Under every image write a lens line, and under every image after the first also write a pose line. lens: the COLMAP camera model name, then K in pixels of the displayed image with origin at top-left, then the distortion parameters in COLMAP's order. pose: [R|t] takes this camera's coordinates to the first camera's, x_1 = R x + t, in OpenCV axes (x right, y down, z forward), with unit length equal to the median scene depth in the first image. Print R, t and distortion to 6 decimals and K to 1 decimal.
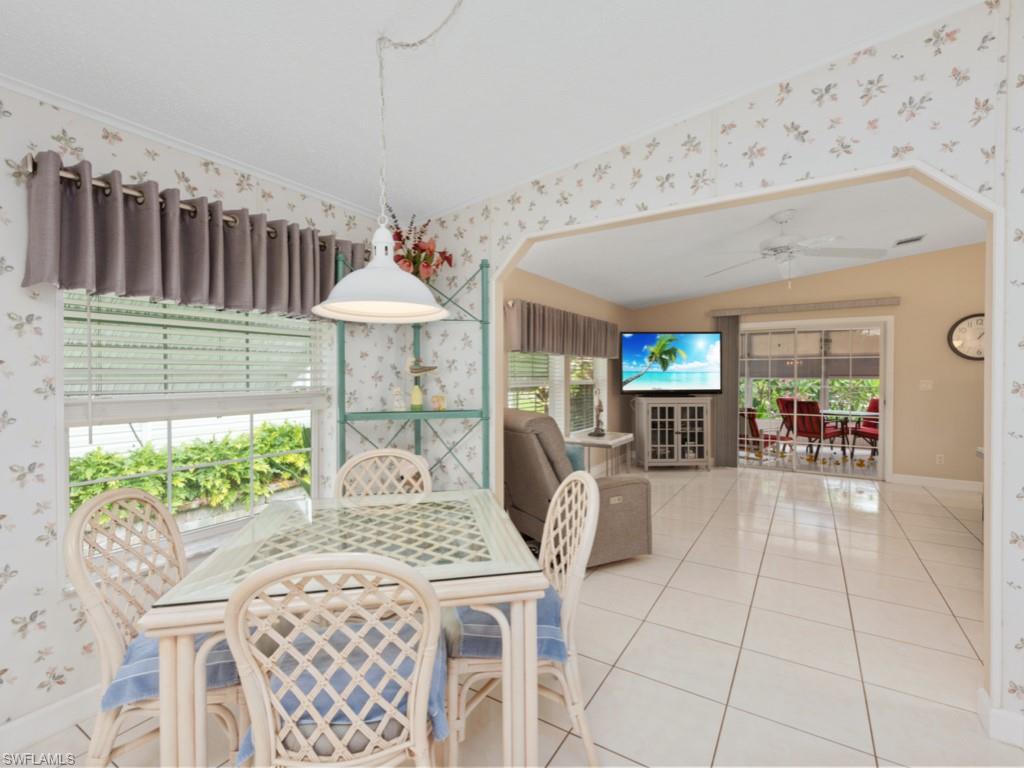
lens RADIAL K [[456.9, 0, 513.4], [0, 456.9, 380.5], [0, 0, 1]] dist [0.000091, -0.000082]
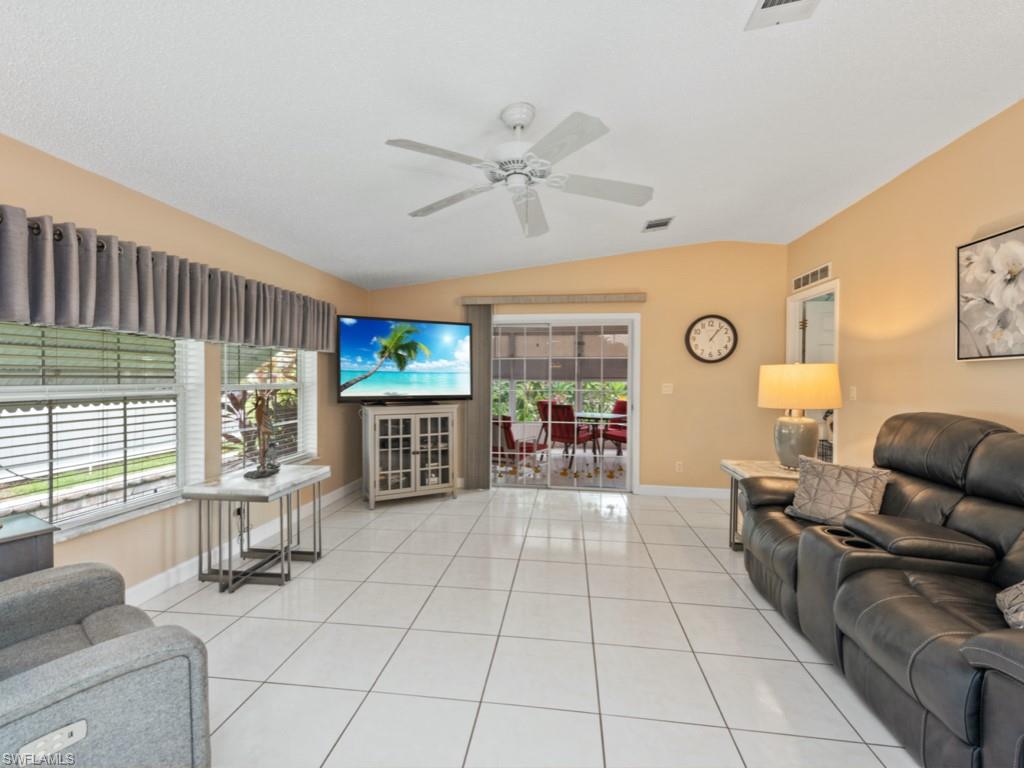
lens RADIAL K [[412.5, 0, 512.8], [0, 412.5, 383.0], [0, 0, 1]] dist [-0.000088, -0.000023]
pose [[0.906191, -0.000891, 0.422867, 0.209588], [0.000016, 0.999998, 0.002072, -0.002274], [-0.422868, -0.001871, 0.906190, 0.301001]]
